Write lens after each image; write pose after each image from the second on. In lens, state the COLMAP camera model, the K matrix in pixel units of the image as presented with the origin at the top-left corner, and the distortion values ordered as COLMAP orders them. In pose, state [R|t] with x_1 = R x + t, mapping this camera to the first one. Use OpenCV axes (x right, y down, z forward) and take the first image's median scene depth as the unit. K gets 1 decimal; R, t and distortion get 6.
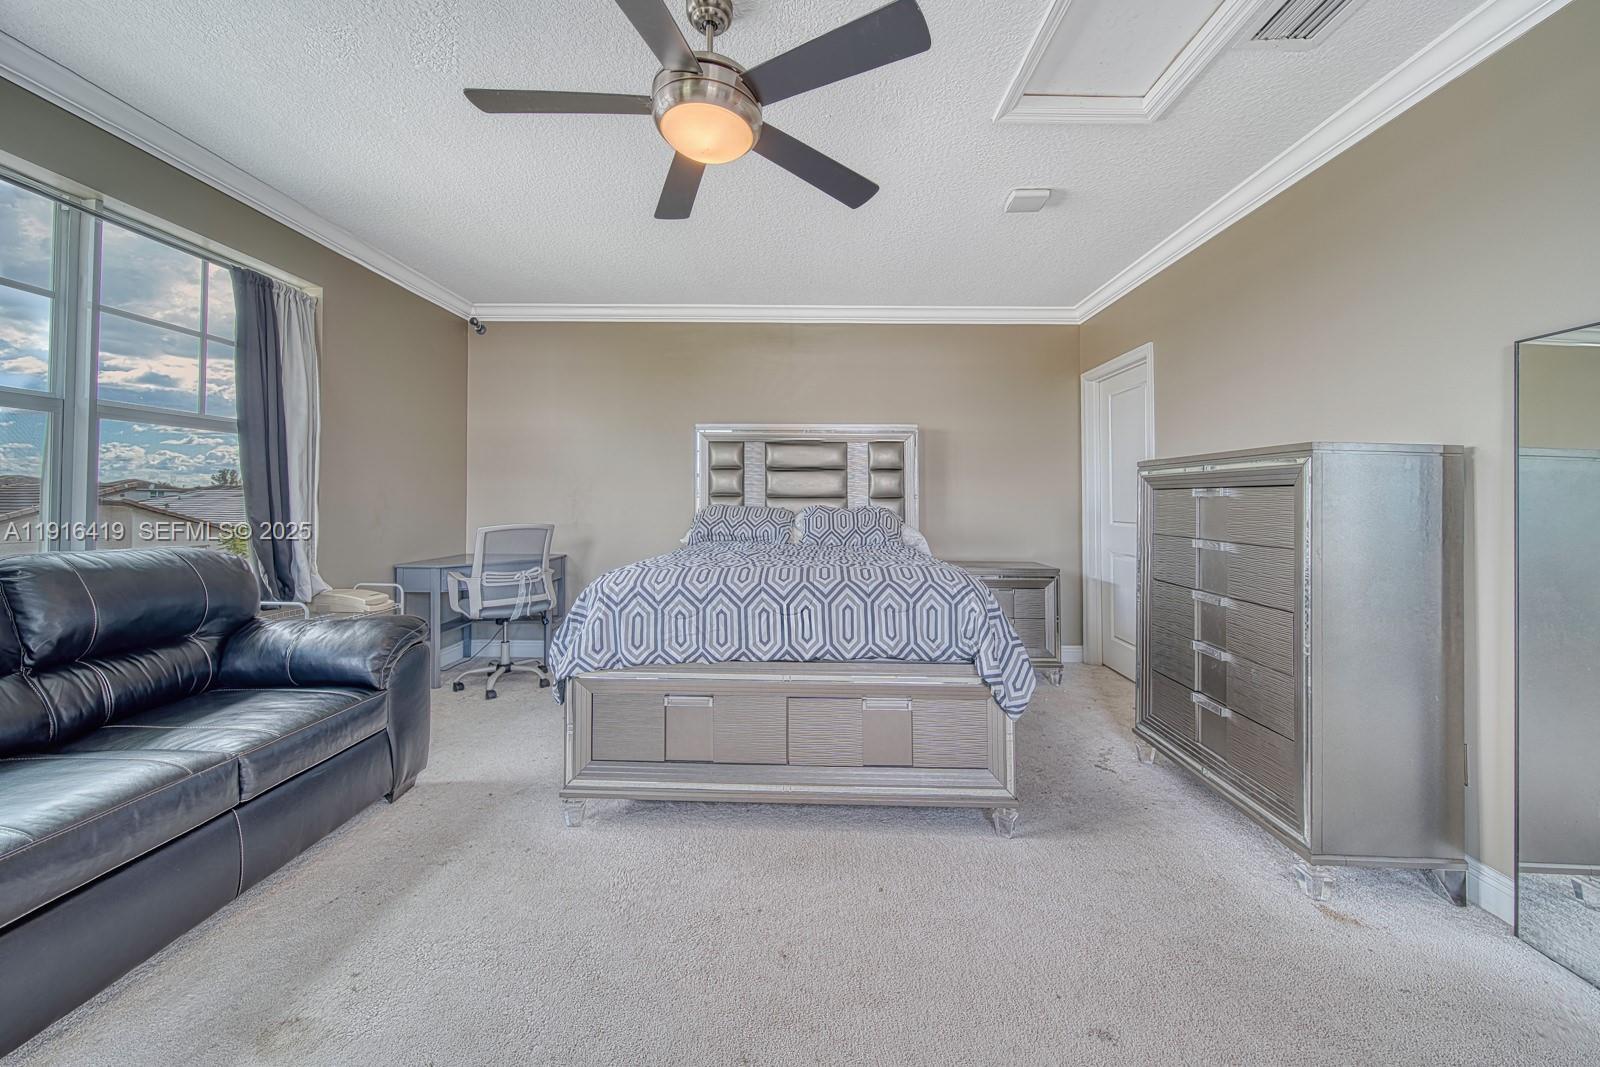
lens RADIAL K [[571.3, 0, 759.8], [0, 571.3, 498.1], [0, 0, 1]] dist [-0.002907, -0.000489]
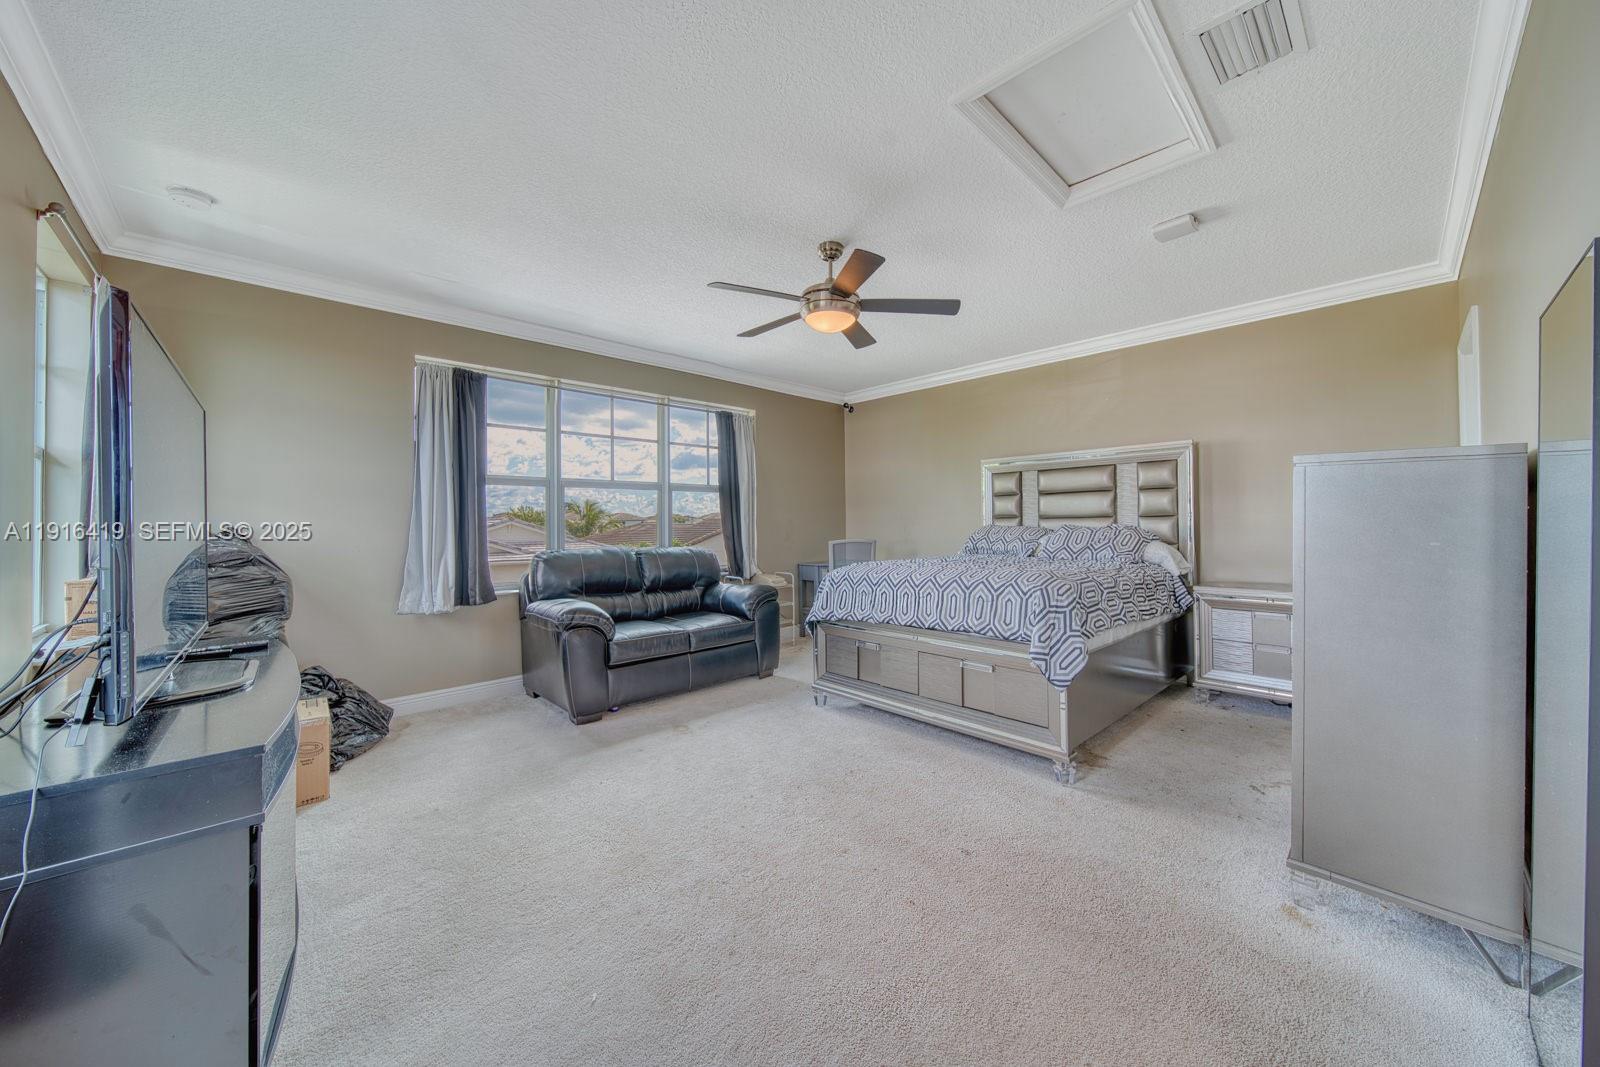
lens RADIAL K [[571.3, 0, 803.4], [0, 571.3, 529.4], [0, 0, 1]] dist [-0.002907, -0.000489]
pose [[0.705747, -0.006703, -0.708432, 0.871471], [0.019606, 0.999757, 0.010072, 0.001703], [0.708193, -0.020998, 0.705707, -0.274324]]
